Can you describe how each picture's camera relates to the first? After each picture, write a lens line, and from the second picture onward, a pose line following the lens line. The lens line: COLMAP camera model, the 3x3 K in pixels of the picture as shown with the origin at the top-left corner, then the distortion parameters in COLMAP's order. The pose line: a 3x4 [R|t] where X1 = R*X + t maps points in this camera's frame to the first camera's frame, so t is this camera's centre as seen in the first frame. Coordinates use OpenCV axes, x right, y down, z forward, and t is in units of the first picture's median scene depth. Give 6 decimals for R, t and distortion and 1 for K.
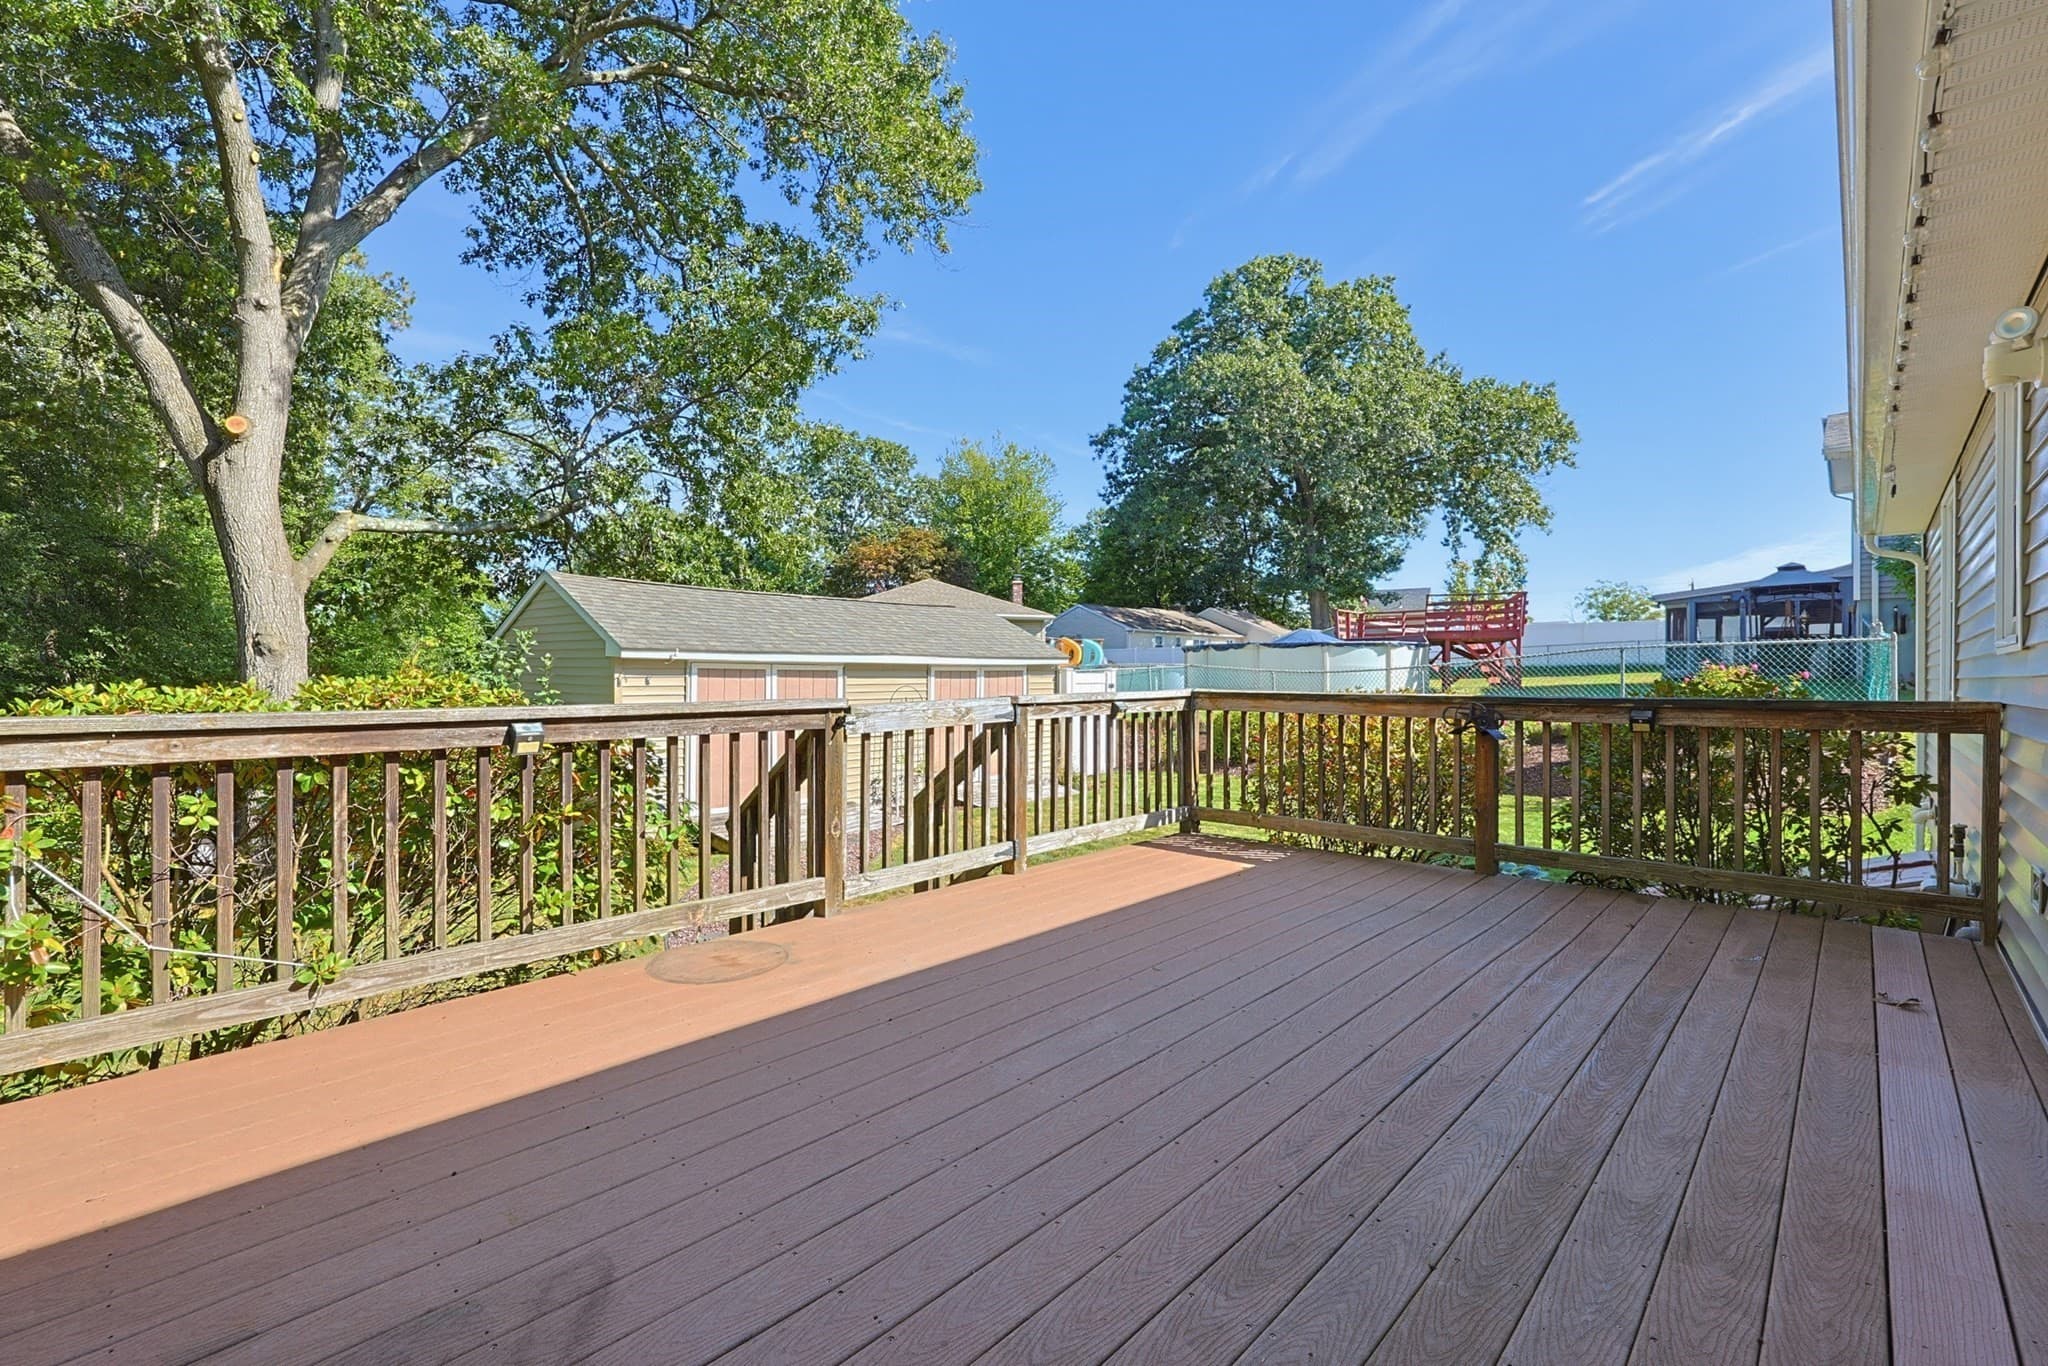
lens RADIAL K [[891.5, 0, 1040.1], [0, 891.5, 670.7], [0, 0, 1]] dist [-0.004615, 0.002539]
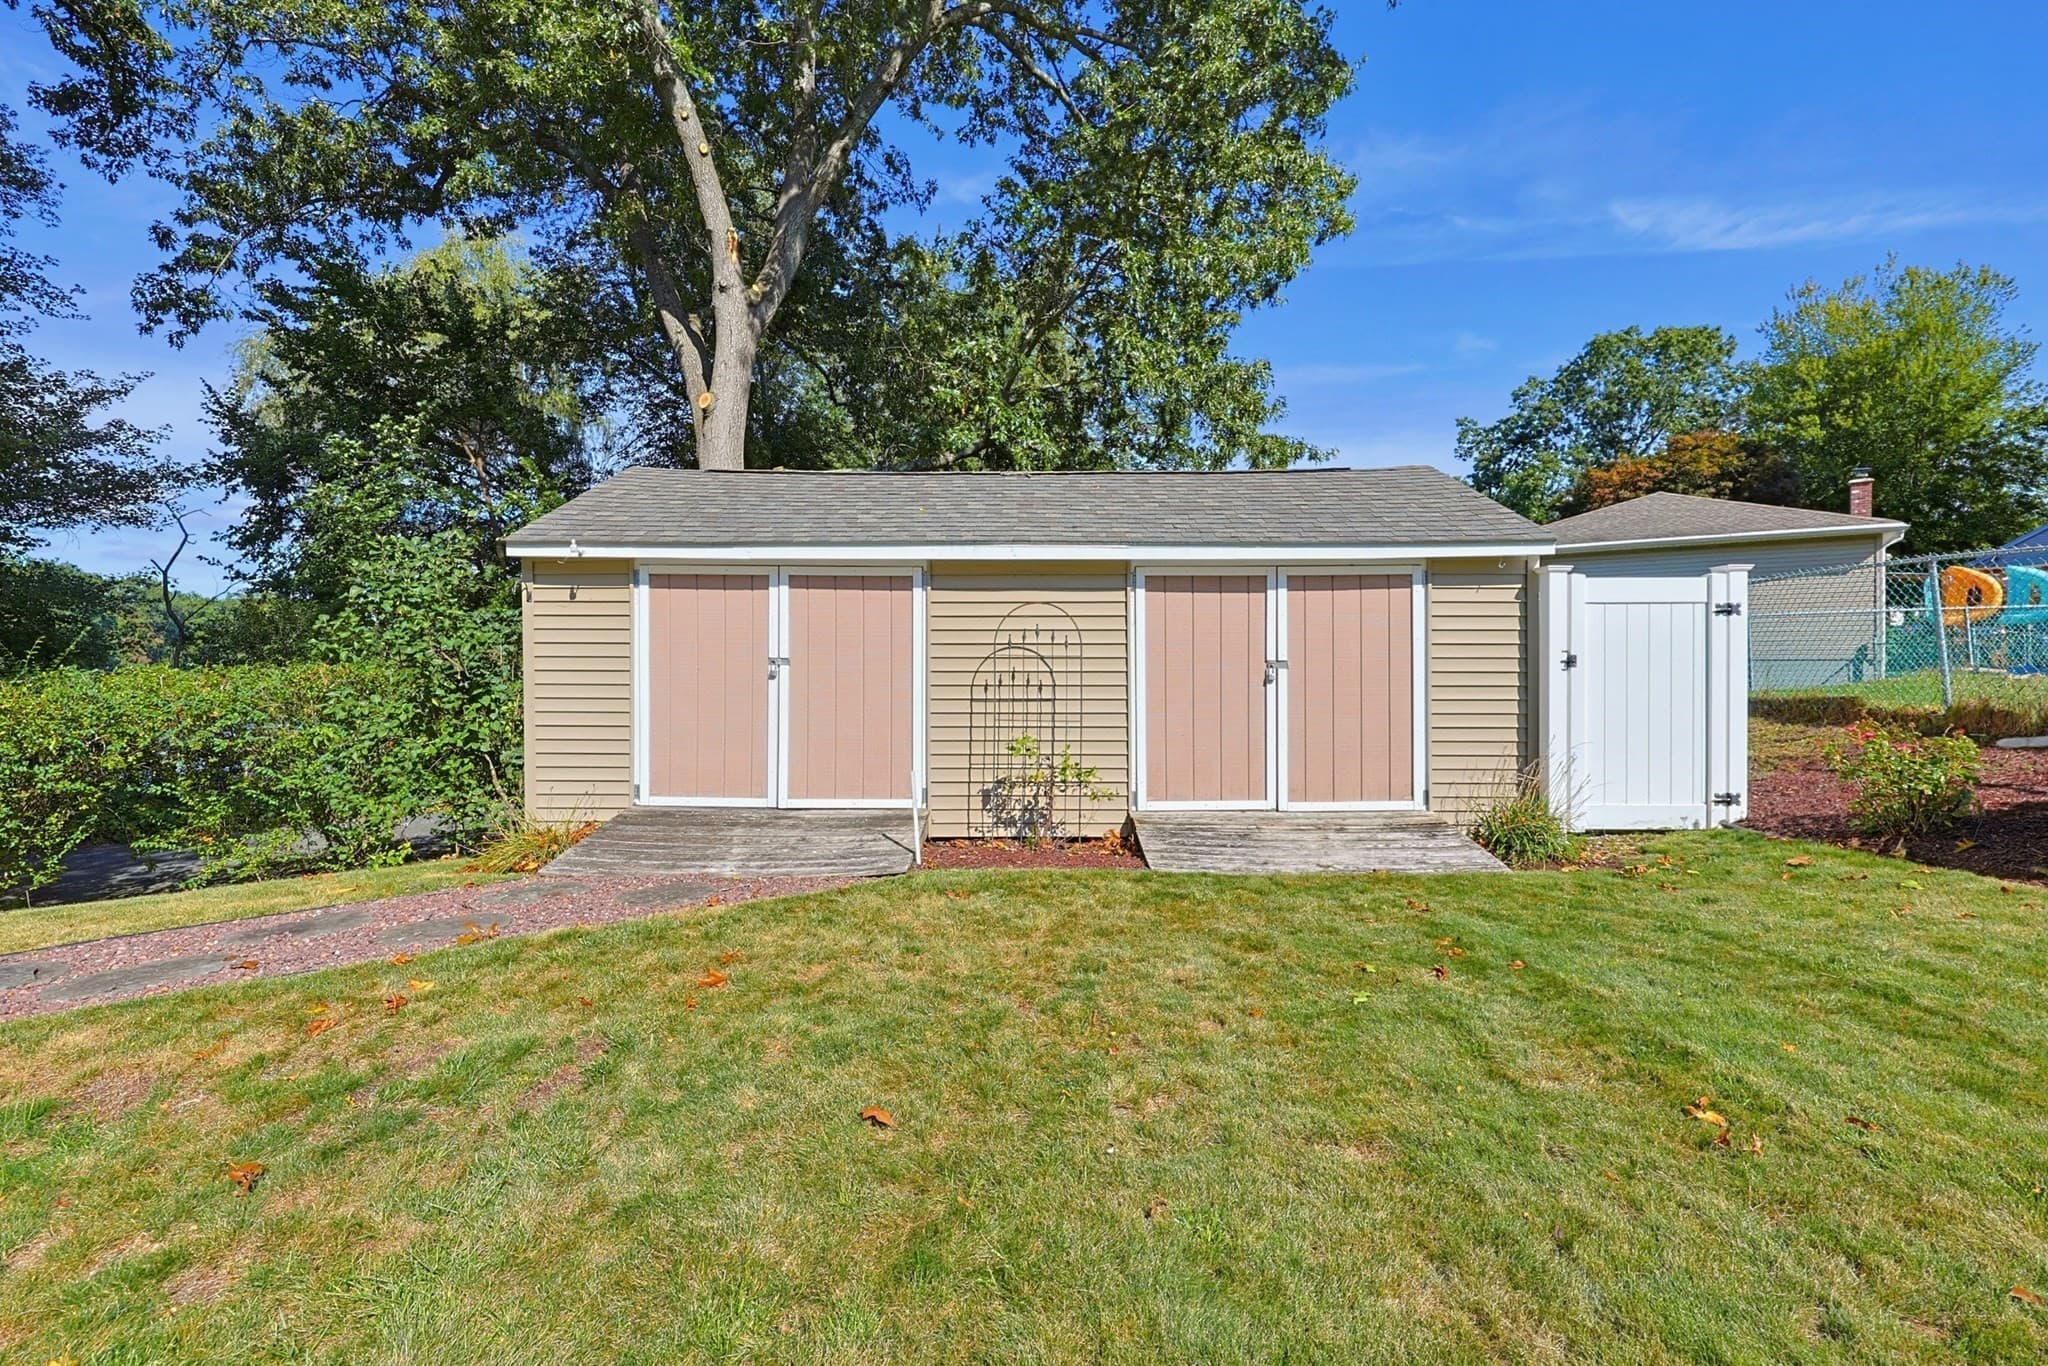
lens RADIAL K [[891.5, 0, 1020.3], [0, 891.5, 661.9], [0, 0, 1]] dist [-0.004615, 0.002539]
pose [[0.641609, 0.006249, -0.767007, 0.276541], [0.001125, 0.999958, 0.009087, 0.054570], [0.767031, -0.006693, 0.641575, 0.785875]]
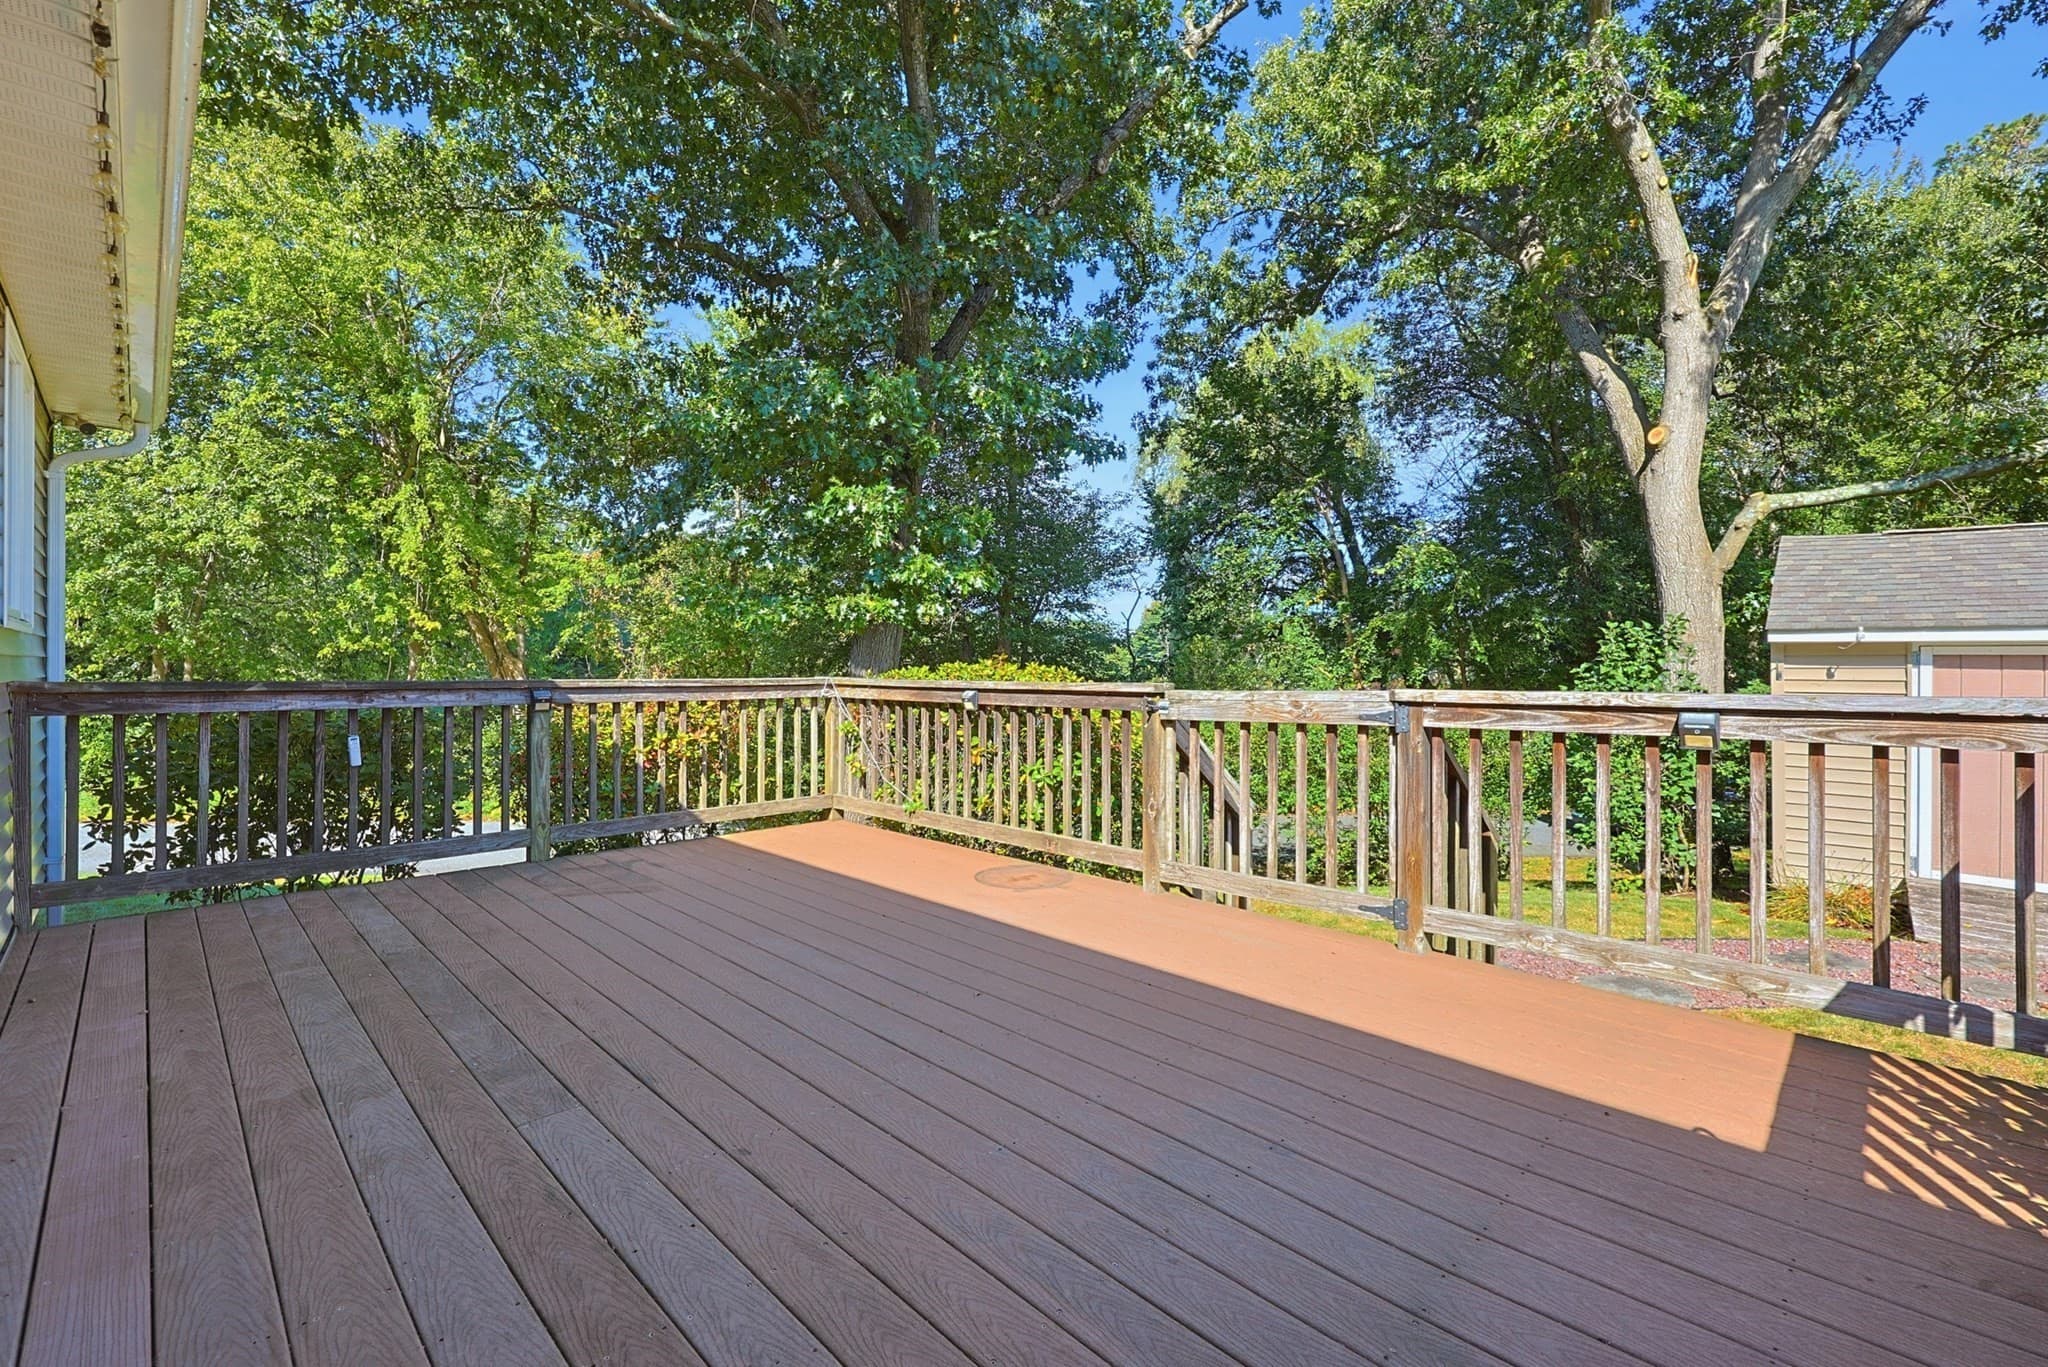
lens RADIAL K [[891.5, 0, 990.4], [0, 891.5, 664.9], [0, 0, 1]] dist [-0.004615, 0.002539]
pose [[-0.060397, 0.001068, -0.998174, 0.316633], [0.001793, 0.999998, 0.000962, 0.002991], [0.998173, -0.001732, -0.060398, 0.335520]]
